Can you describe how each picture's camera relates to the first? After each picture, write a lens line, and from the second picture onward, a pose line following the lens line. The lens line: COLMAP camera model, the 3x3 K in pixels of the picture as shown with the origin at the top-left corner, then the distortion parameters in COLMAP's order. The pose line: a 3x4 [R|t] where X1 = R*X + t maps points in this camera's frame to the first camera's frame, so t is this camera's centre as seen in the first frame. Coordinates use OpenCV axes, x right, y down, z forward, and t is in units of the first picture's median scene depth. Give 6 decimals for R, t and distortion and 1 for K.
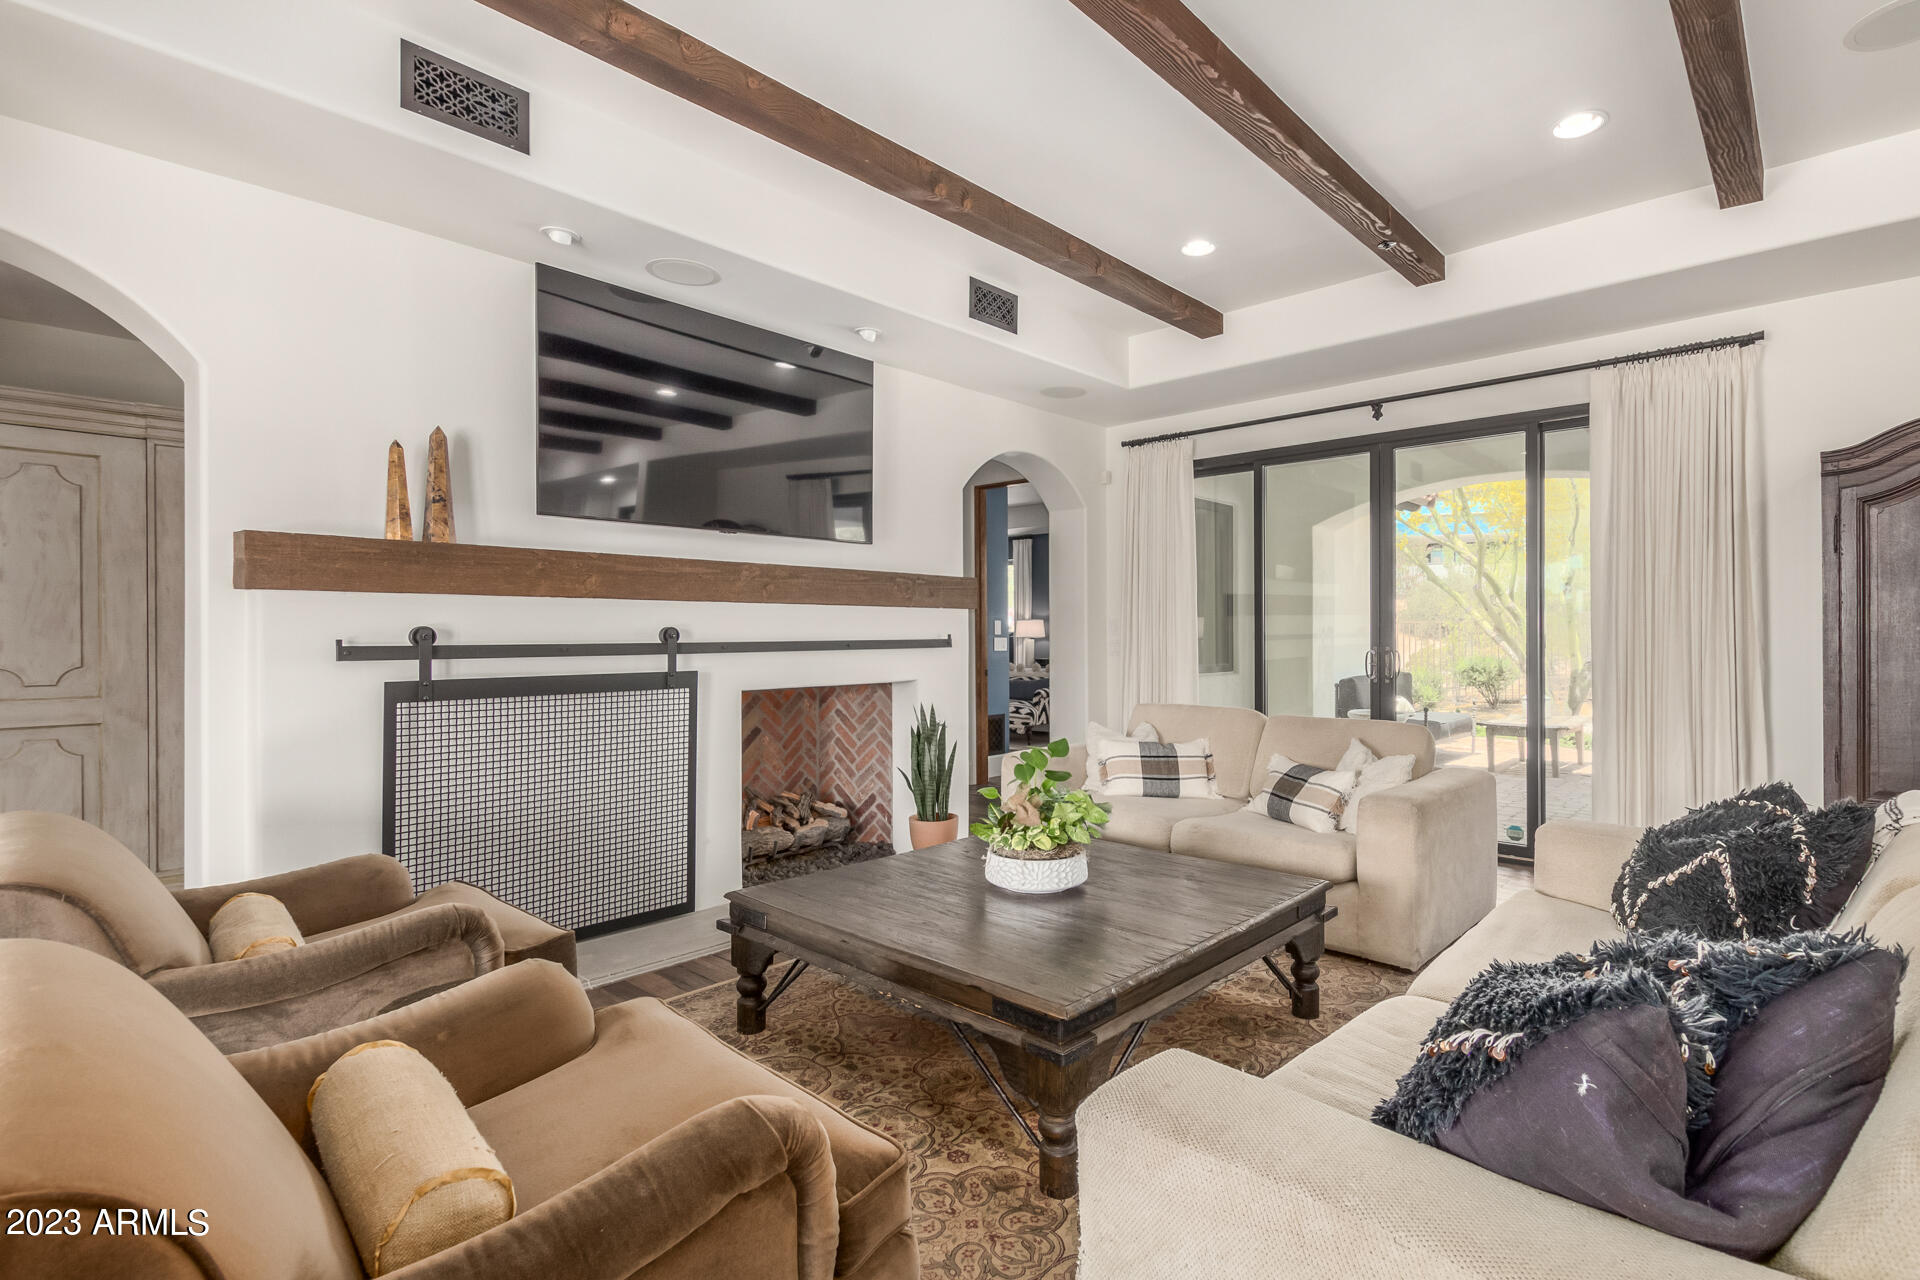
lens RADIAL K [[907.9, 0, 993.5], [0, 907.9, 627.4], [0, 0, 1]] dist [0.000636, 0.000135]
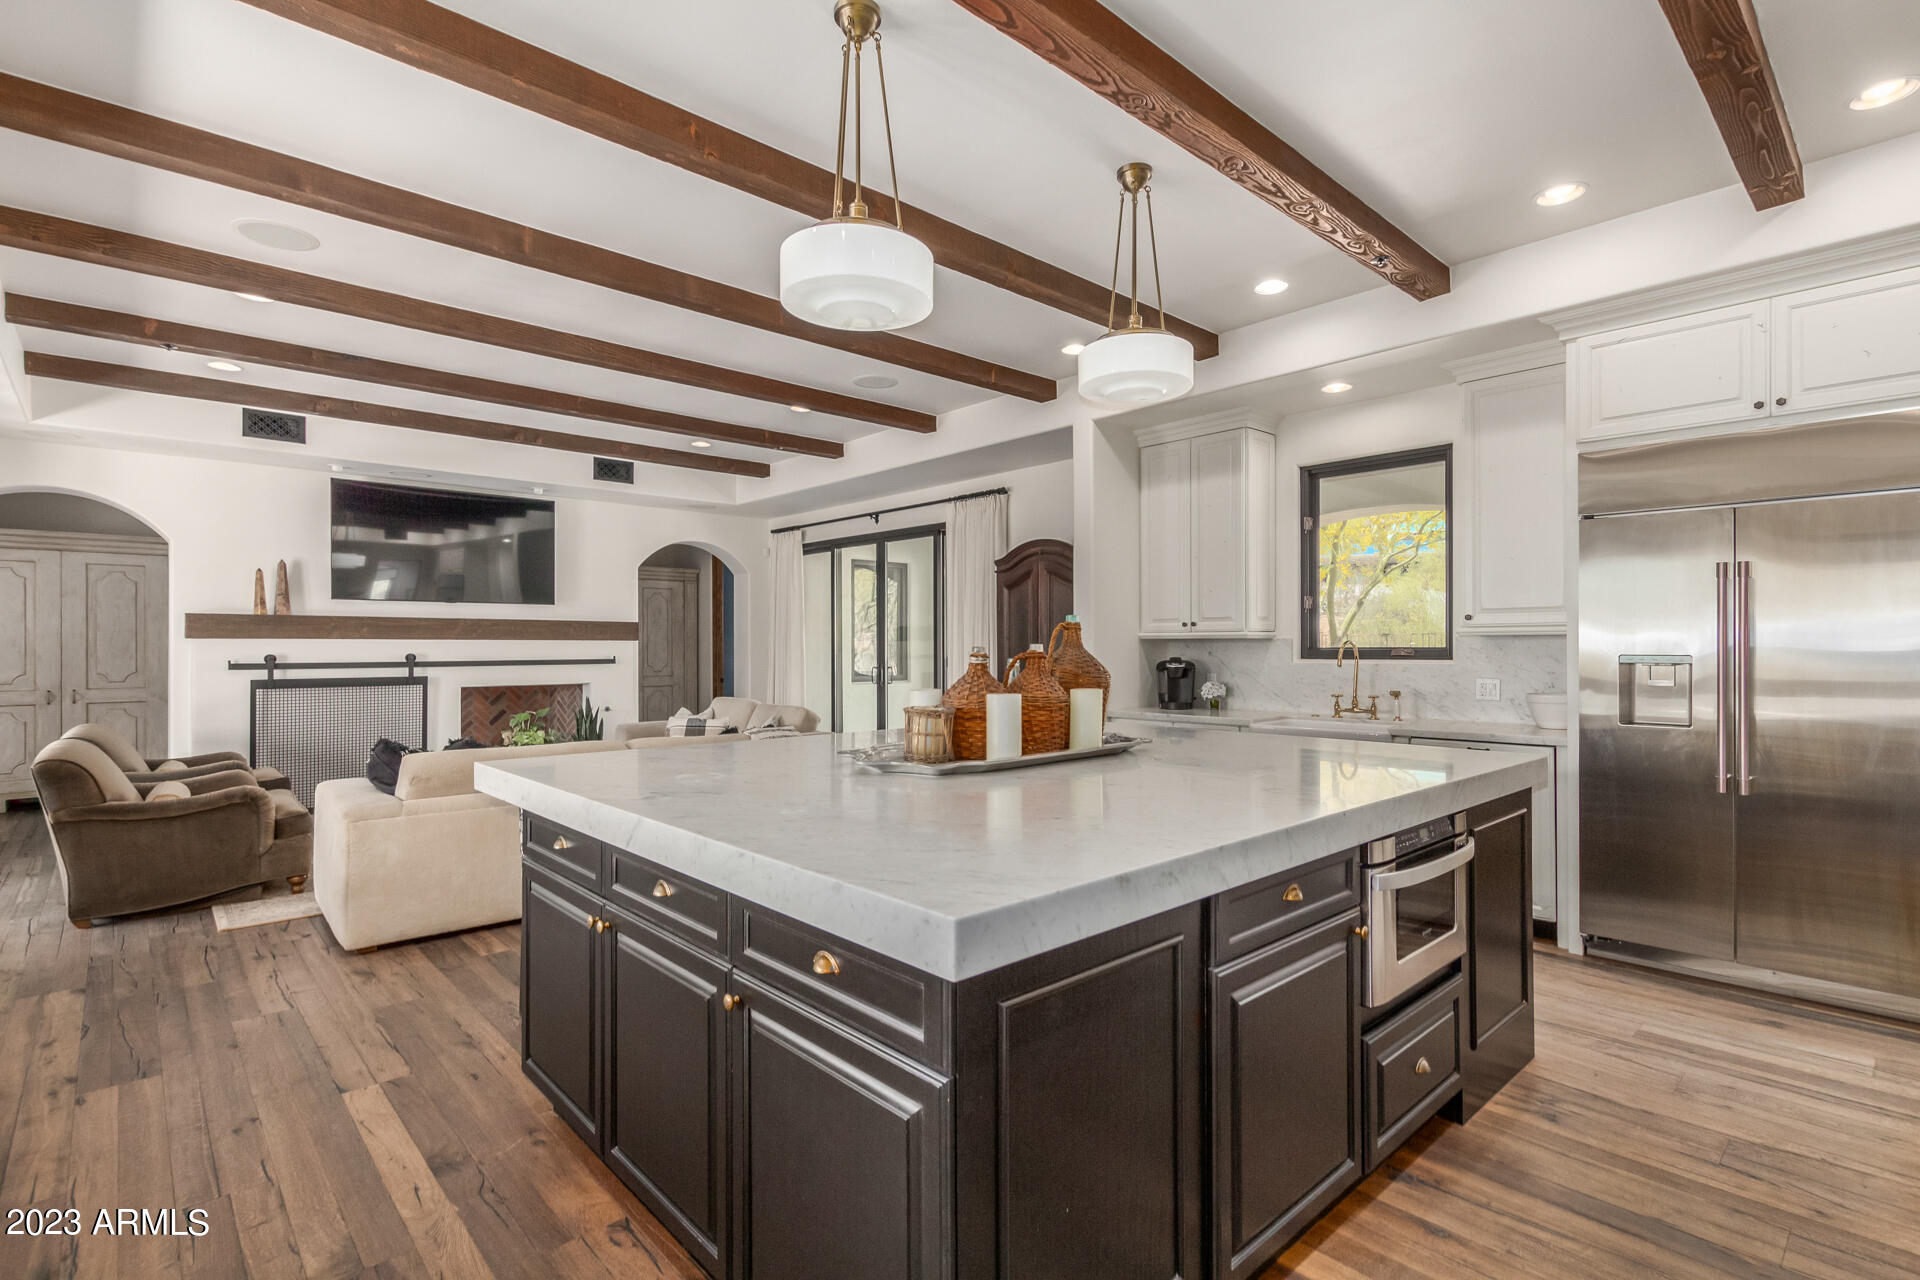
lens RADIAL K [[899.2, 0, 960.0], [0, 899.2, 640.0], [0, 0, 1]] dist [-0.000460, -0.000439]
pose [[0.995747, 0.000873, -0.092120, 0.982036], [-0.000850, 1.000000, 0.000286, -0.030272], [0.092121, -0.000206, 0.995748, -0.799468]]
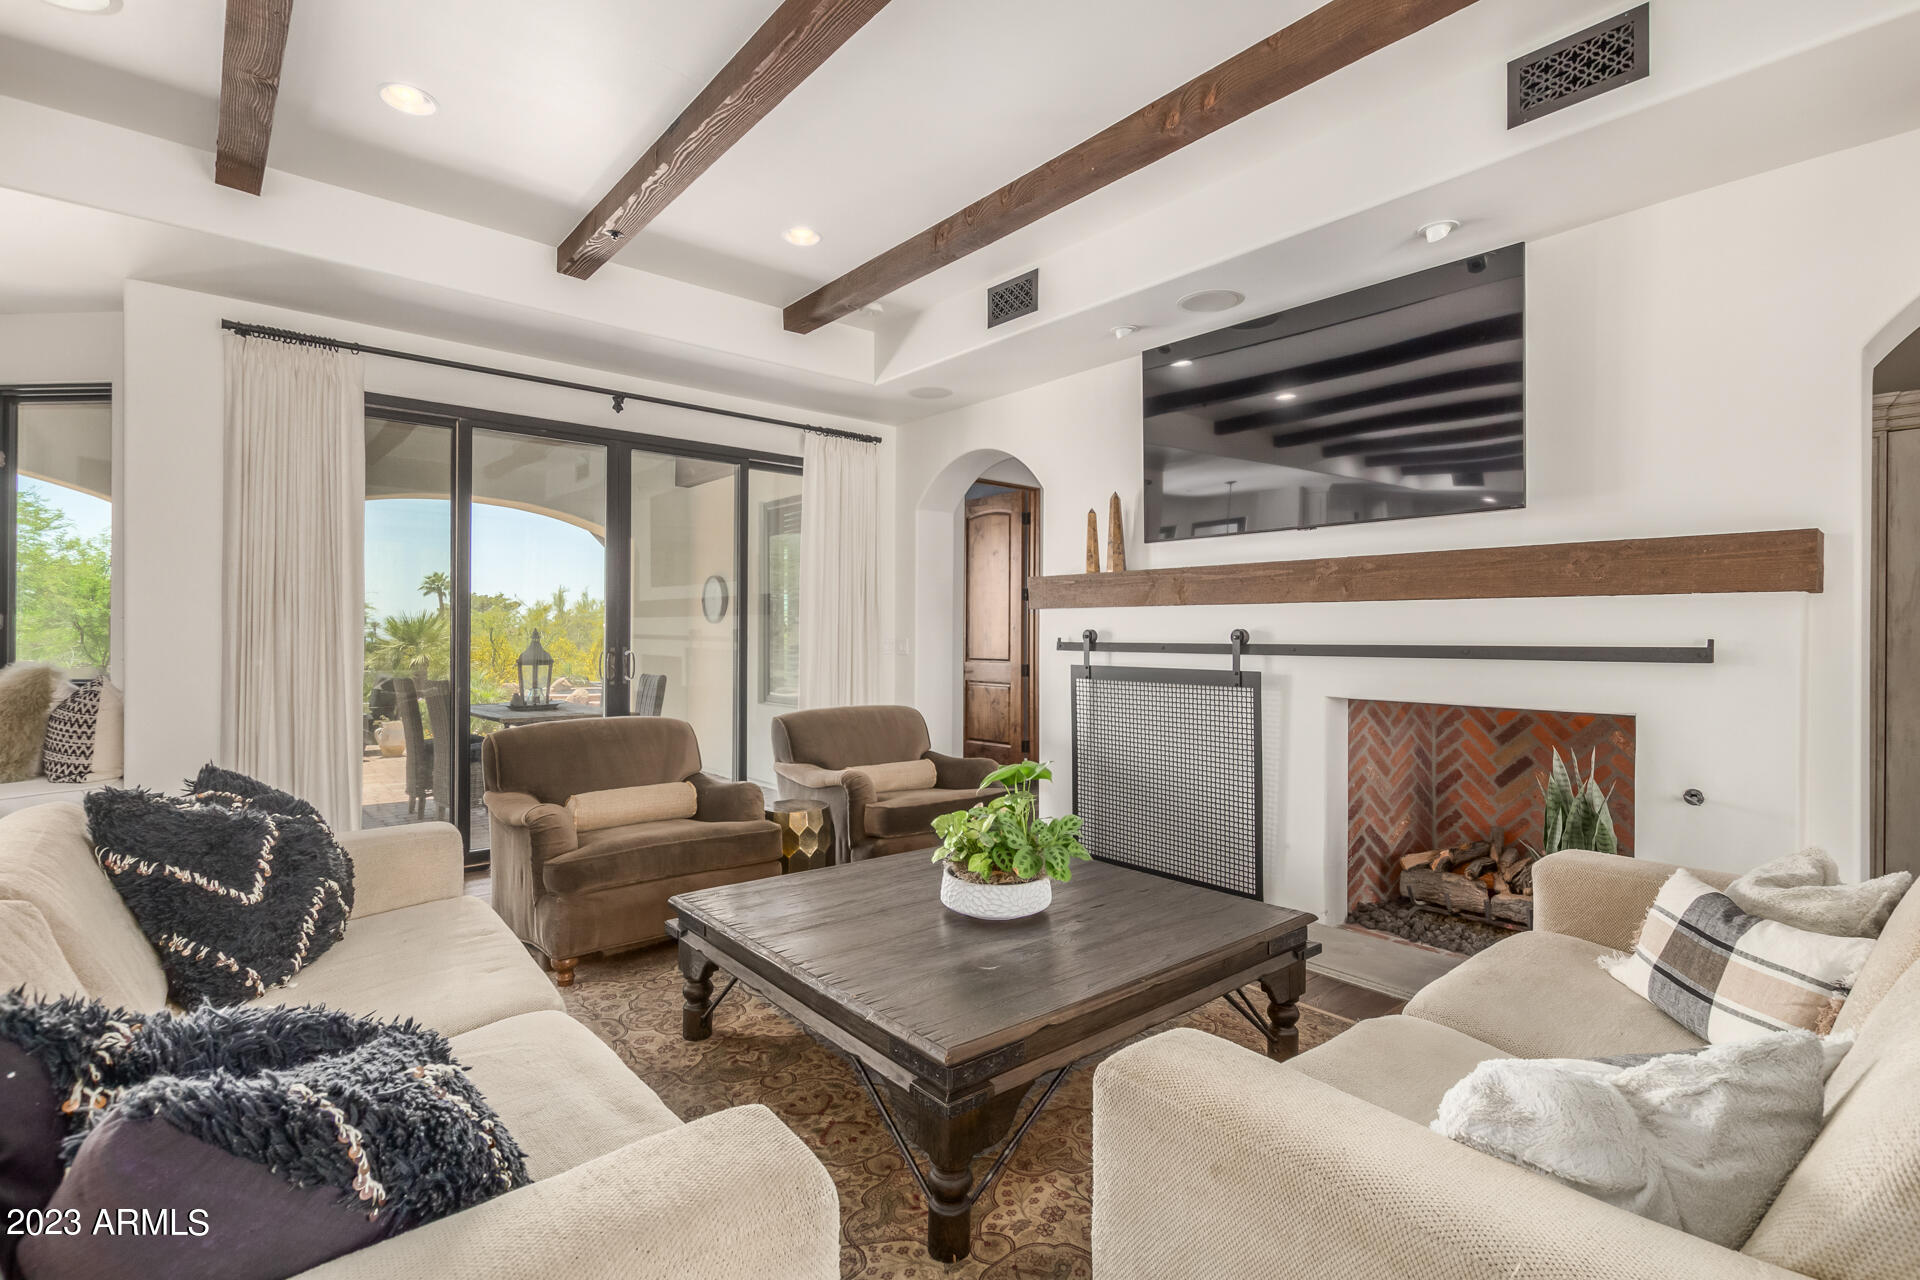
lens RADIAL K [[899.2, 0, 960.0], [0, 899.2, 640.0], [0, 0, 1]] dist [-0.000460, -0.000439]
pose [[-0.133710, 0.010842, -0.990961, 0.728220], [0.005087, 0.999934, 0.010254, -0.000209], [0.991007, -0.003670, -0.133756, 0.809033]]
